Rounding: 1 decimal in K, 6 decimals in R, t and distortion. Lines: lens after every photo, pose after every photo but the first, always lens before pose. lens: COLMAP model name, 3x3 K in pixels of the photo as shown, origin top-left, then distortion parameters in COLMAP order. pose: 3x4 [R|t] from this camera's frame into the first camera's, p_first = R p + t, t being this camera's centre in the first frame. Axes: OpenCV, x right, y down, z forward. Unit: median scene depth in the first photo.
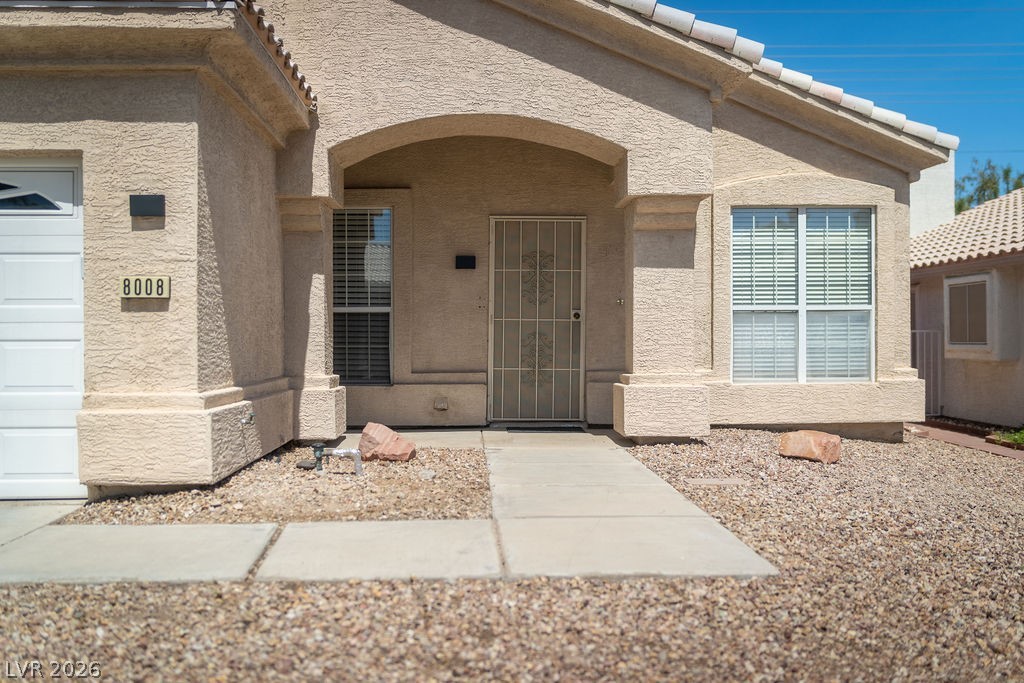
lens RADIAL K [[1045.8, 0, 510.9], [0, 1045.8, 318.5], [0, 0, 1]] dist [-0.003837, -0.006184]
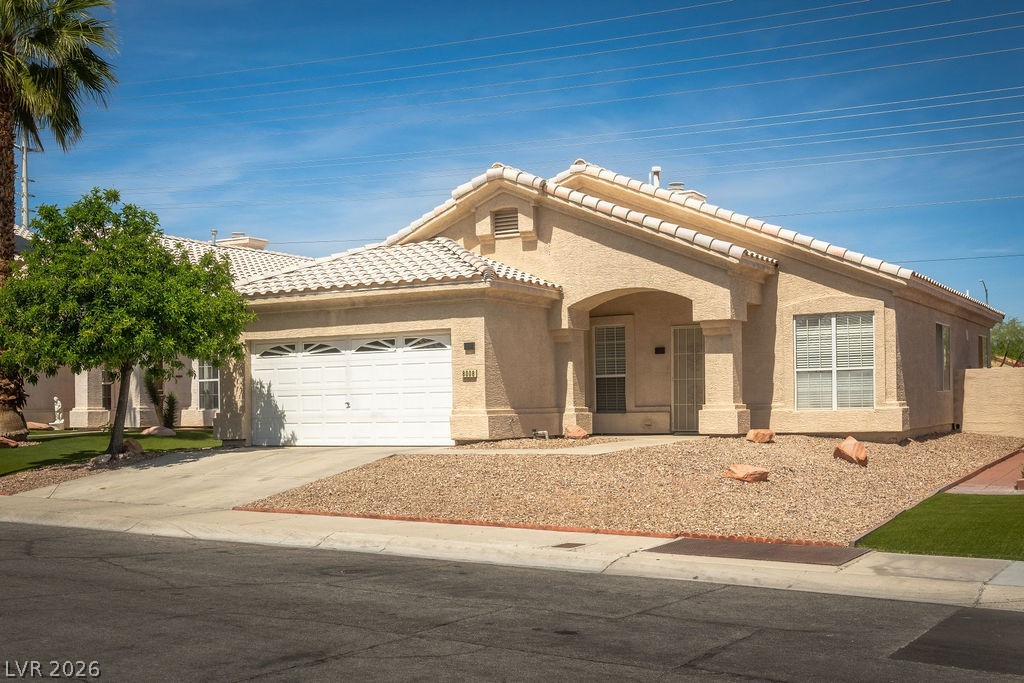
lens RADIAL K [[1045.8, 0, 510.9], [0, 1045.8, 318.5], [0, 0, 1]] dist [-0.003837, -0.006184]
pose [[0.870442, -0.050910, -0.489632, 0.764918], [0.024949, 0.997922, -0.059409, -0.004406], [0.491639, 0.039496, 0.869903, -0.963756]]
